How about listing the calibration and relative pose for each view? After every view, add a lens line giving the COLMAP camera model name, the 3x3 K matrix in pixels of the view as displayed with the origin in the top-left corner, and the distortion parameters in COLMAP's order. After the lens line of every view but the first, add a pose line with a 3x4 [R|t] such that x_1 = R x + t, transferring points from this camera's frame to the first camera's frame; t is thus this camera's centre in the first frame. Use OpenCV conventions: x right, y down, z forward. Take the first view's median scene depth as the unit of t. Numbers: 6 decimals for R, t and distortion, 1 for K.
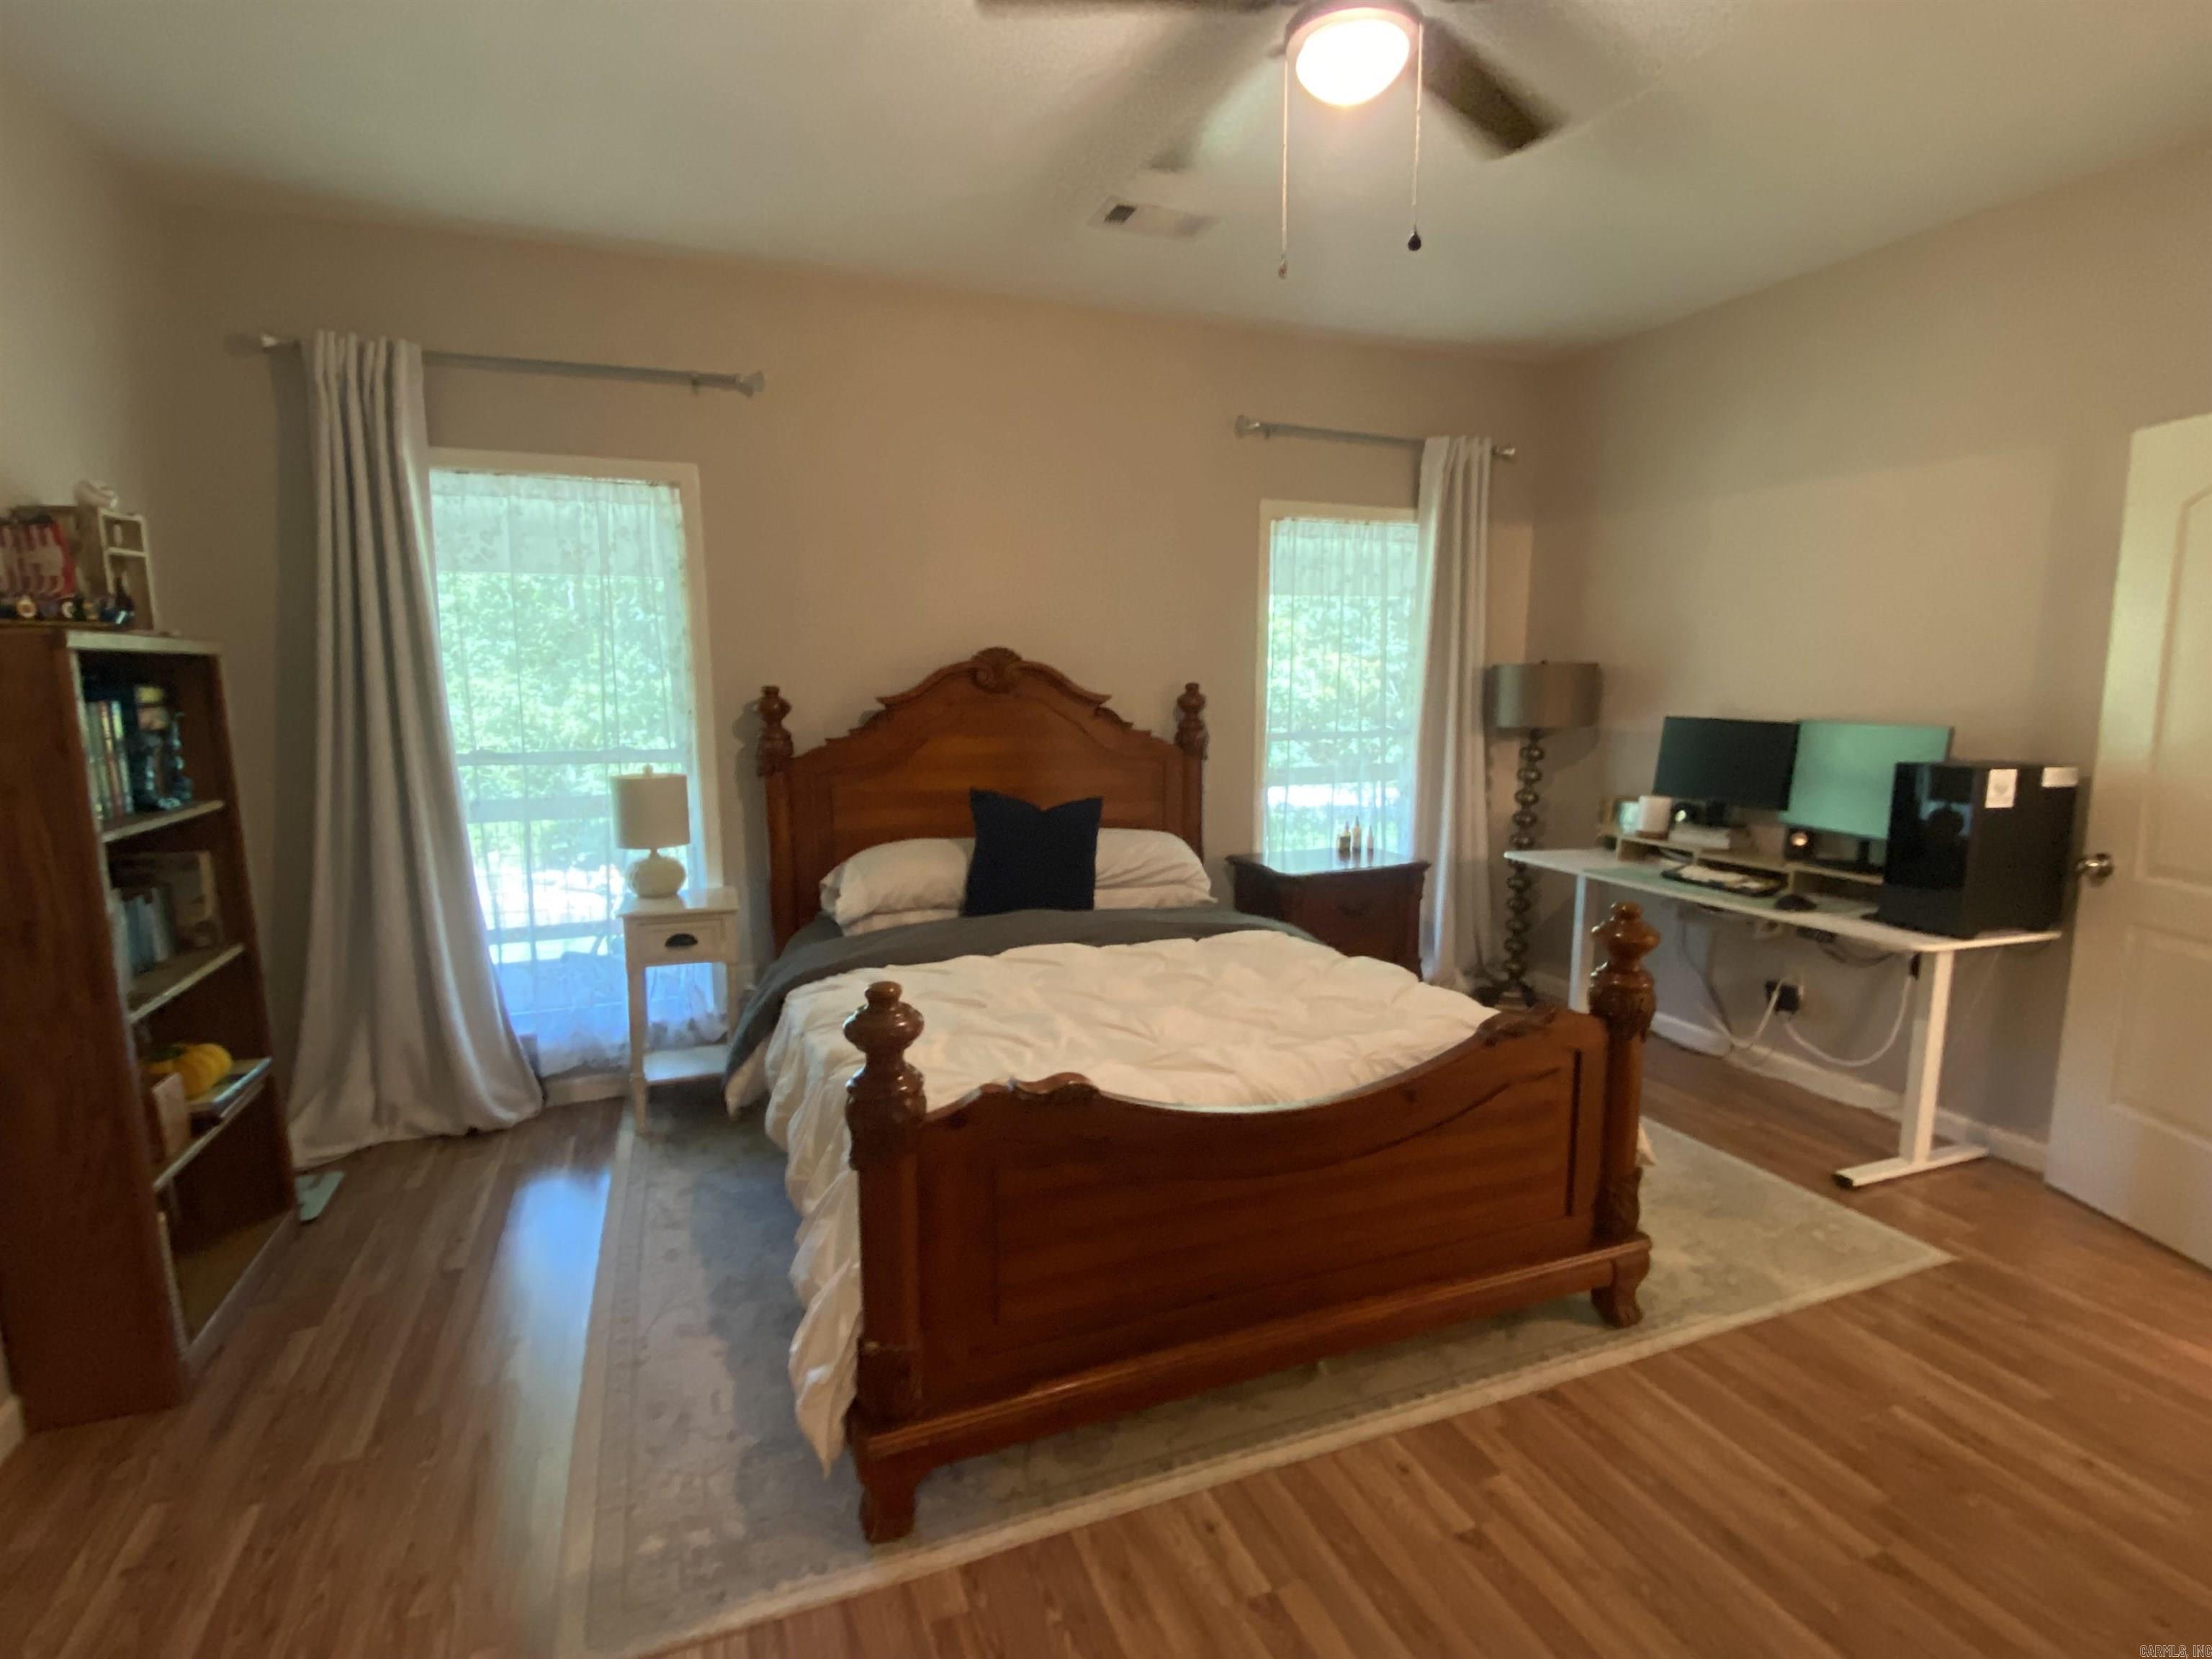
lens RADIAL K [[1097.5, 0, 1101.0], [0, 1097.5, 849.1], [0, 0, 1]] dist [0.068127, -0.054351]
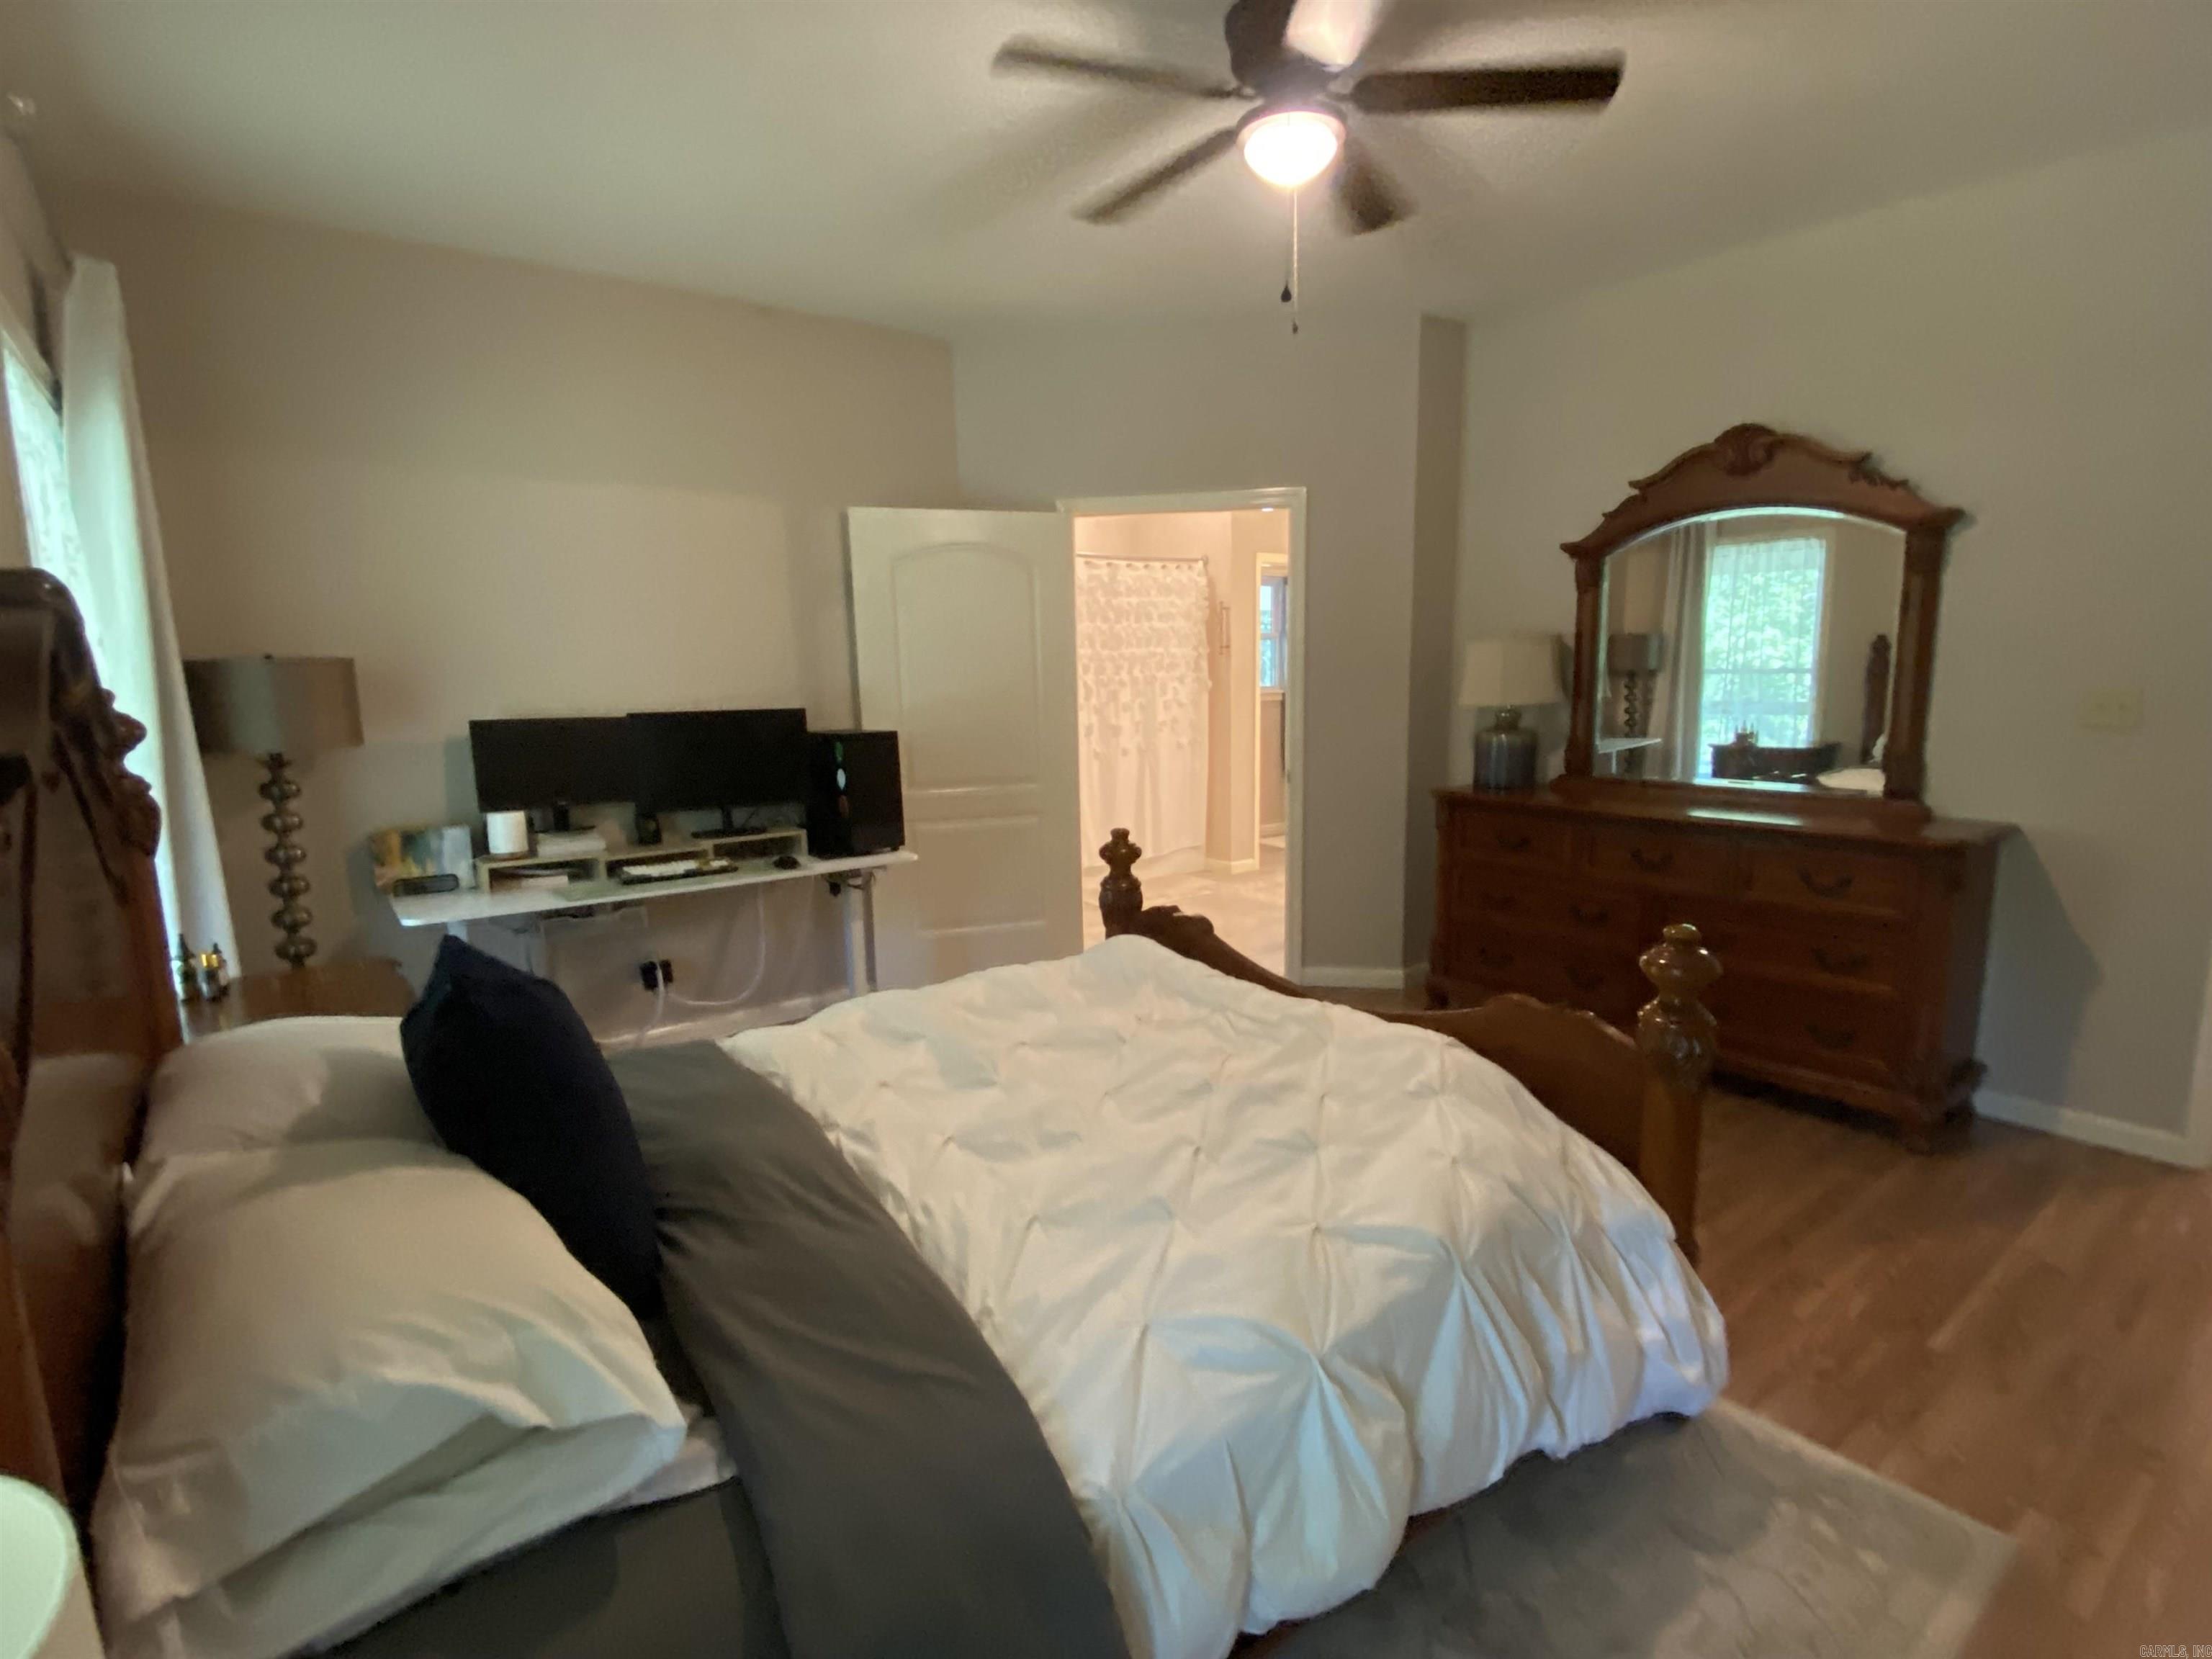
lens RADIAL K [[1097.5, 0, 1101.0], [0, 1097.5, 849.1], [0, 0, 1]] dist [0.068127, -0.054351]
pose [[-0.288263, -0.147055, 0.946192, -0.888725], [0.169805, 0.964626, 0.201653, -0.221531], [-0.942375, 0.218797, -0.253095, 1.506651]]
